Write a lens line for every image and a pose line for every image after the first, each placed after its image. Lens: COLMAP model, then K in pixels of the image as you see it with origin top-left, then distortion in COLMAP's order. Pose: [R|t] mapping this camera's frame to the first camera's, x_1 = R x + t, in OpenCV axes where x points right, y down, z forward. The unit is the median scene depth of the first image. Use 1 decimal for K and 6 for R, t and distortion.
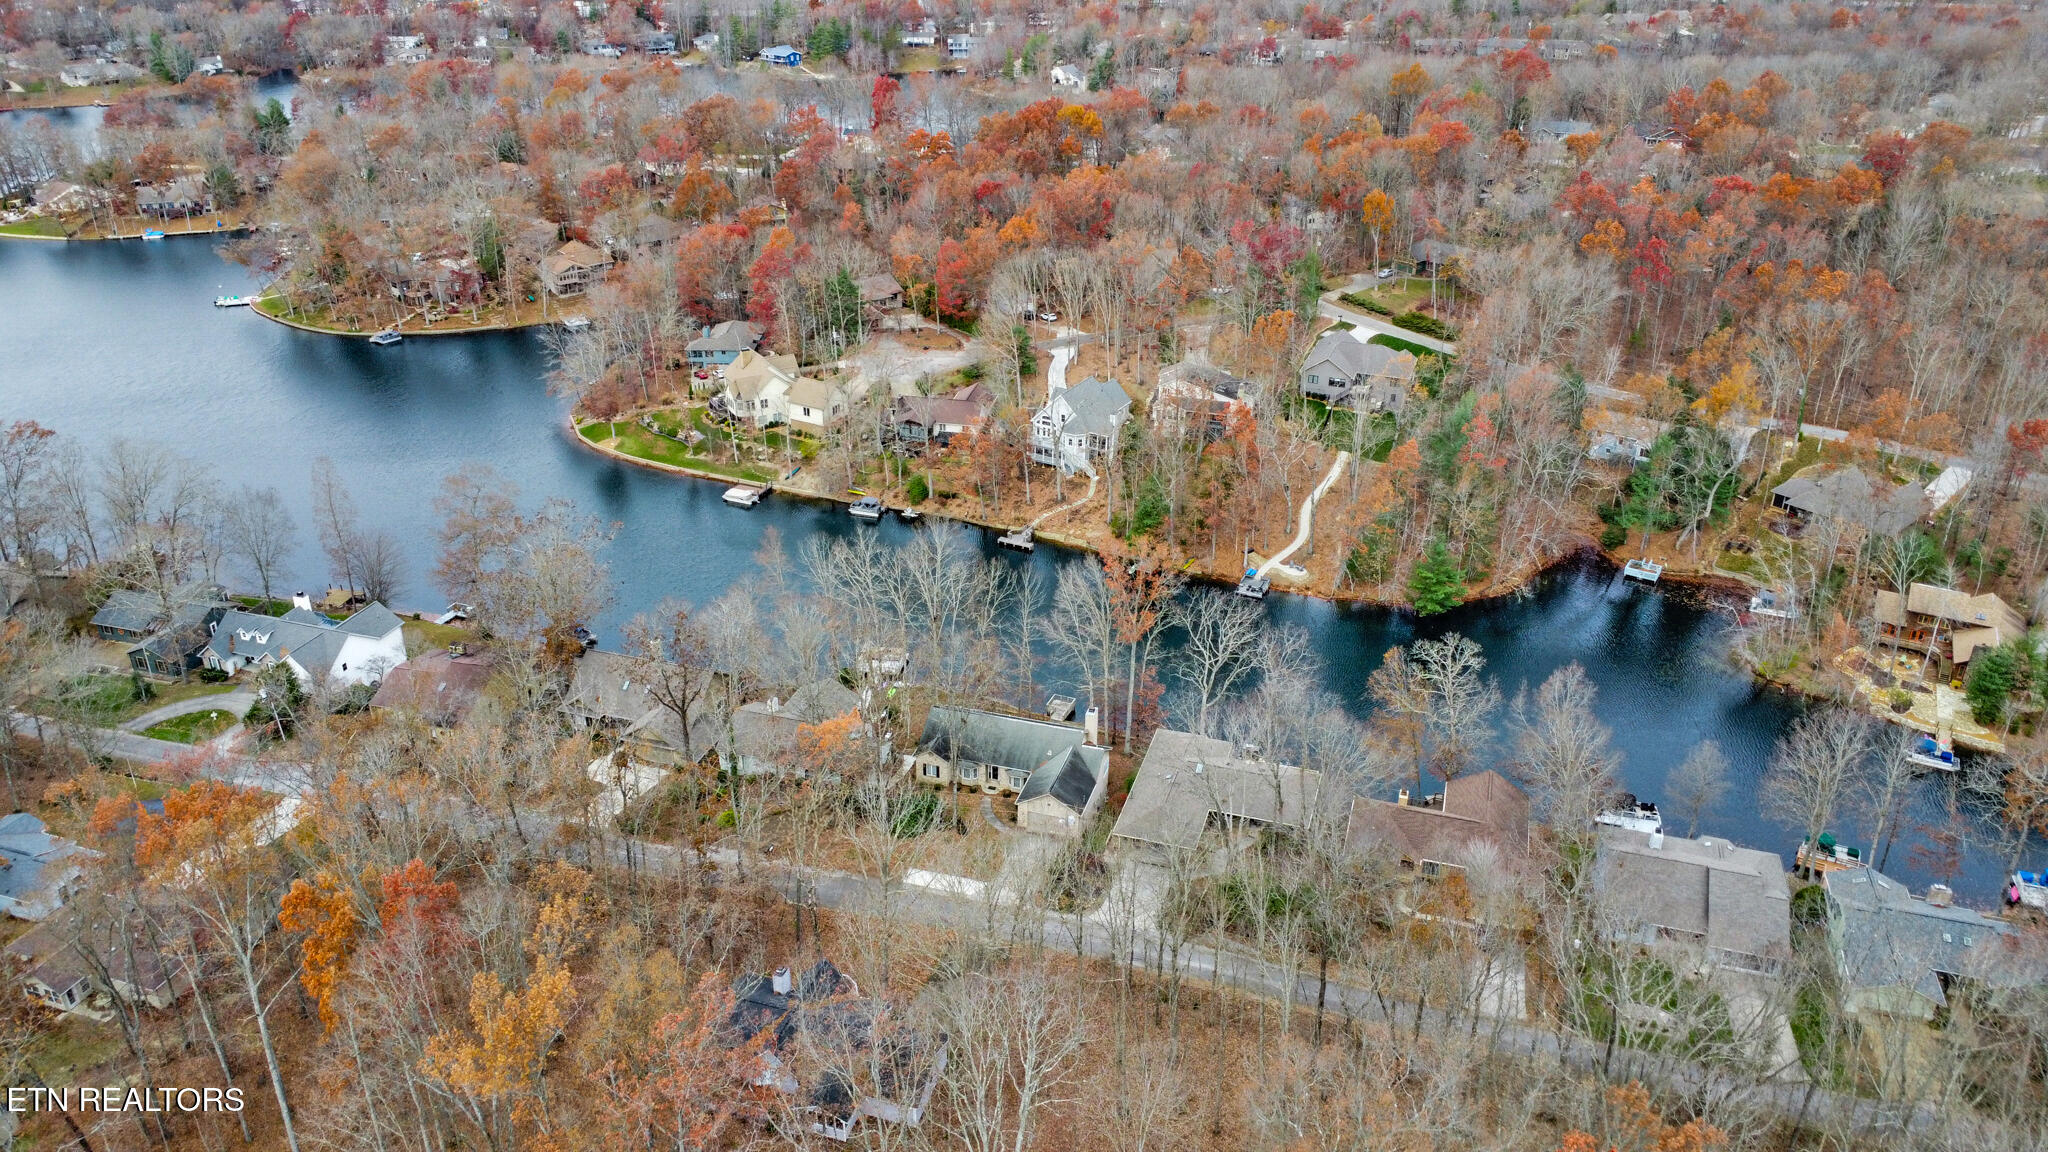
lens RADIAL K [[1498.5, 0, 1030.0], [0, 1498.5, 573.8], [0, 0, 1]] dist [-0.029419, -0.000495]
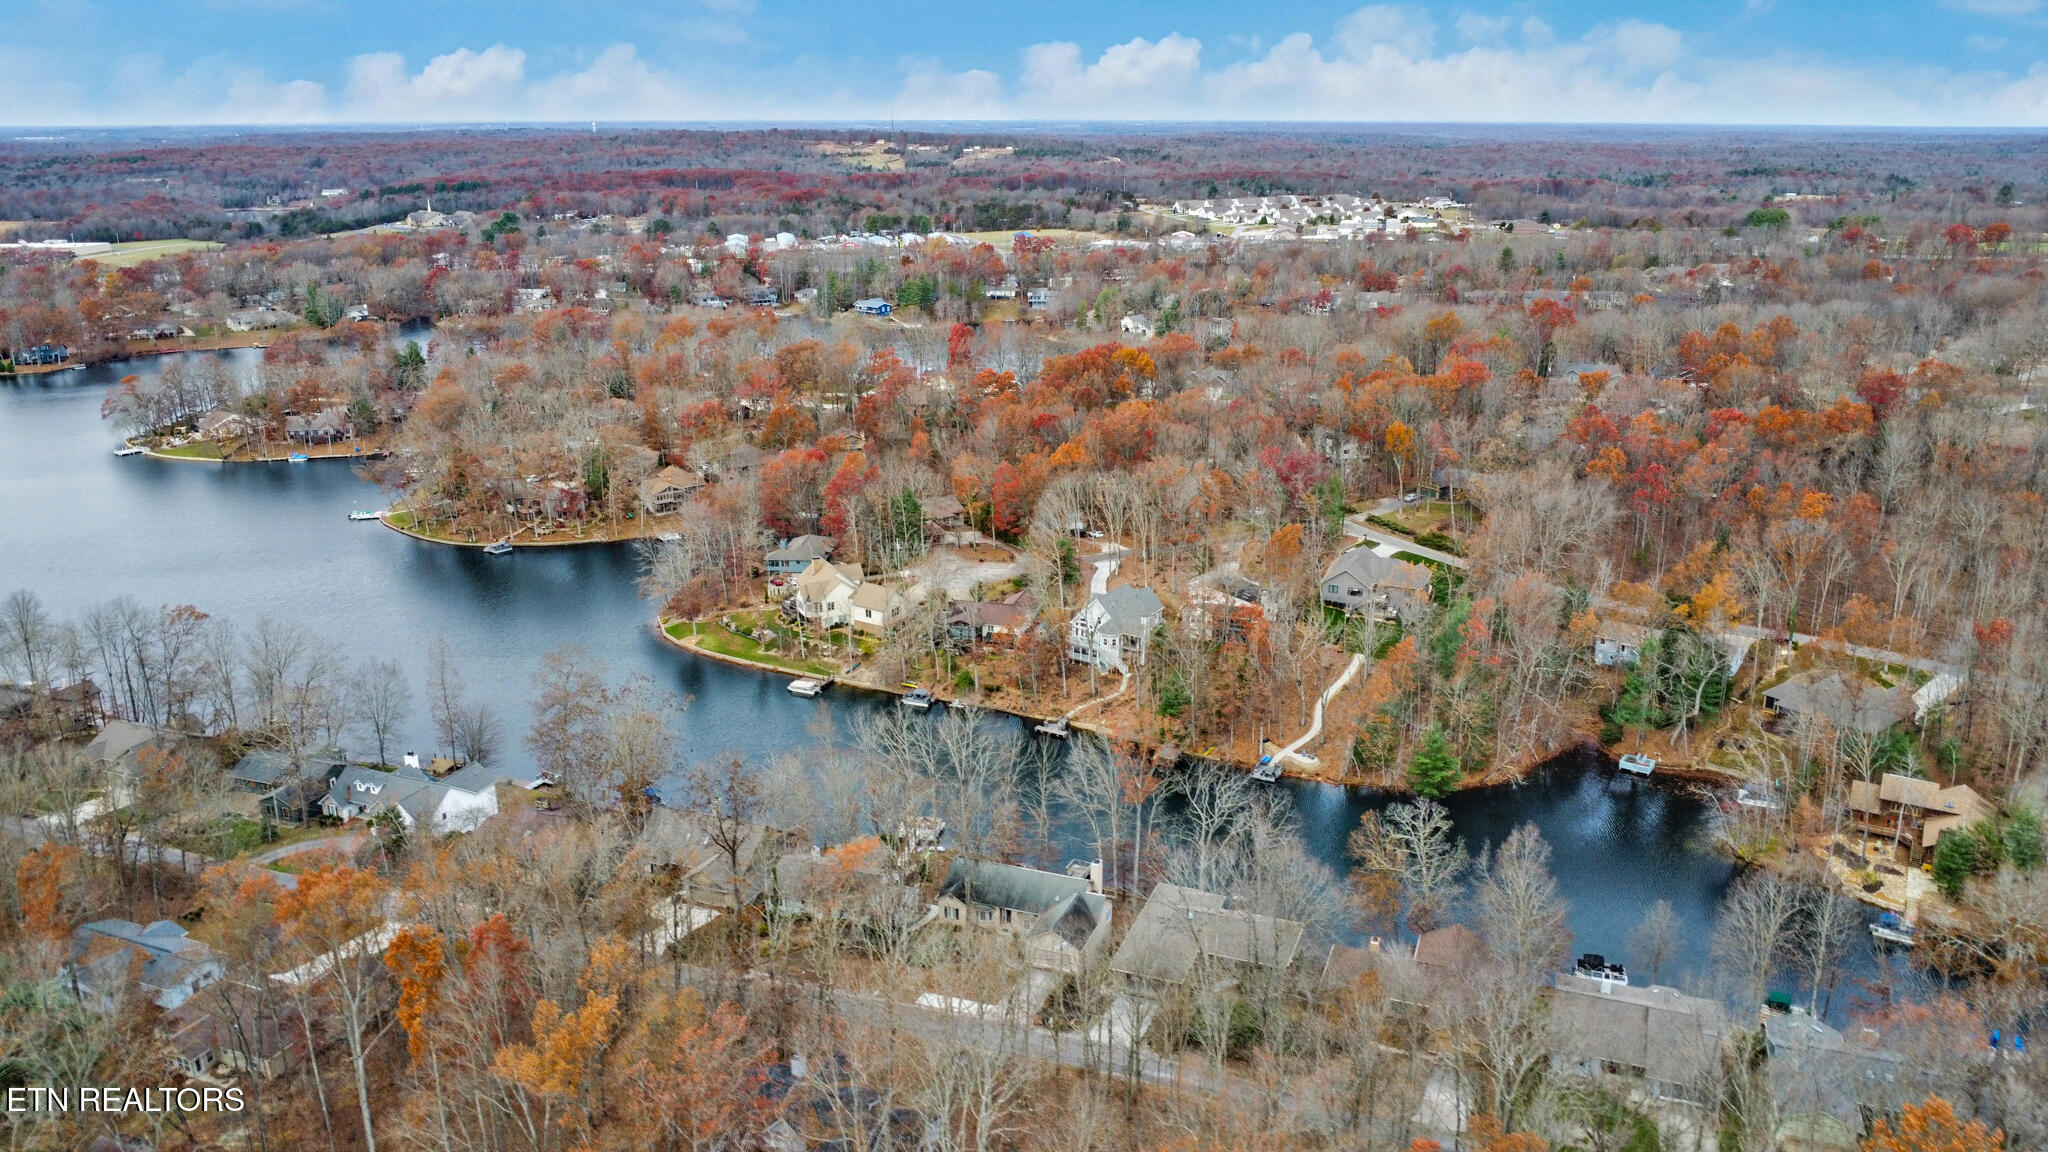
lens RADIAL K [[1498.5, 0, 1028.0], [0, 1498.5, 570.6], [0, 0, 1]] dist [-0.029419, -0.000495]
pose [[0.998119, 0.010285, -0.060437, 0.034683], [-0.019881, 0.986853, -0.160393, 0.035670], [0.057992, 0.161293, 0.985201, -0.085187]]
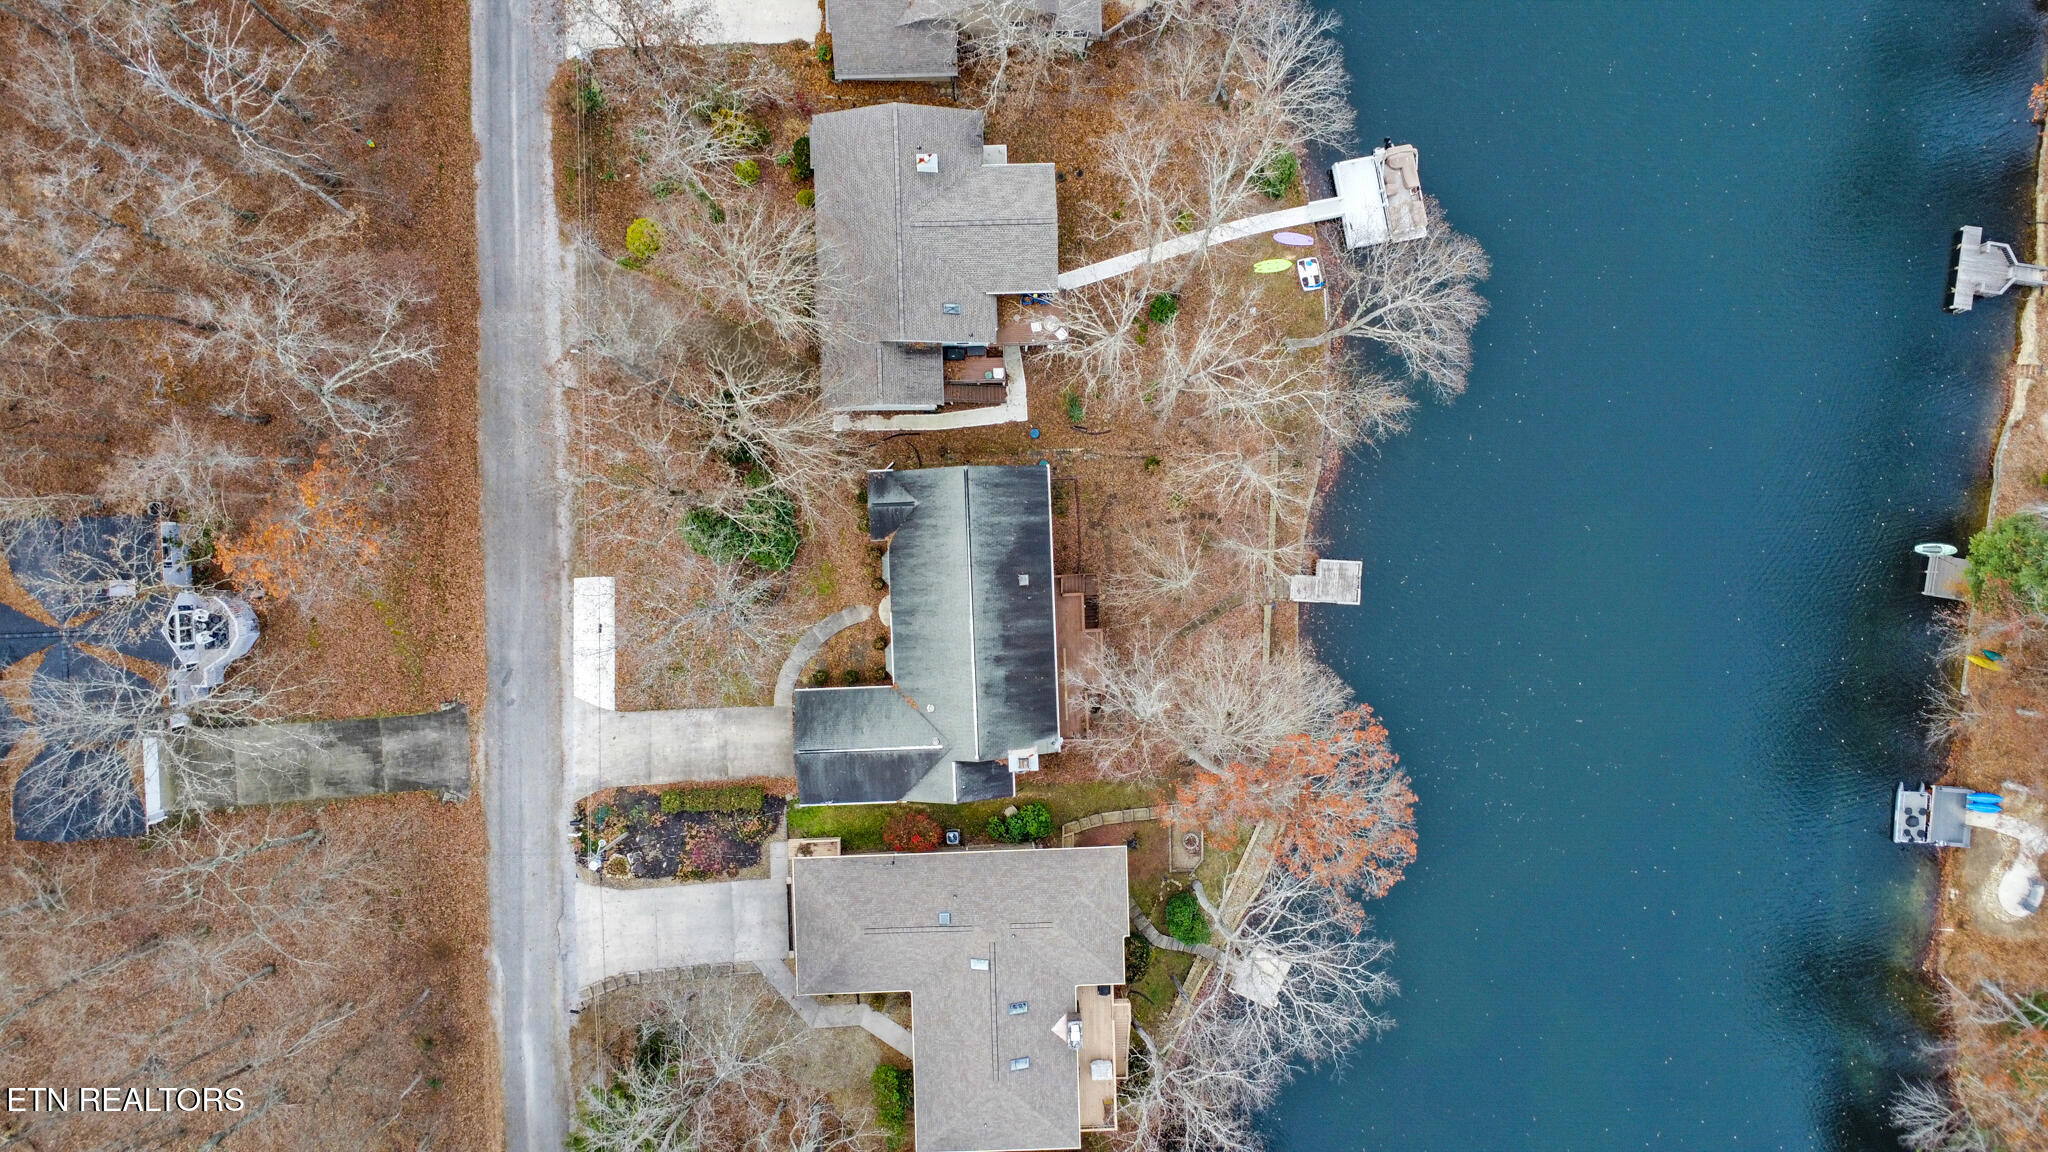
lens RADIAL K [[1498.5, 0, 1024.5], [0, 1498.5, 565.8], [0, 0, 1]] dist [-0.029419, -0.000495]
pose [[0.327024, 0.945002, 0.005086, -0.017790], [-0.429840, 0.143951, 0.891356, -0.252395], [0.841602, -0.293681, 0.453275, 0.489680]]
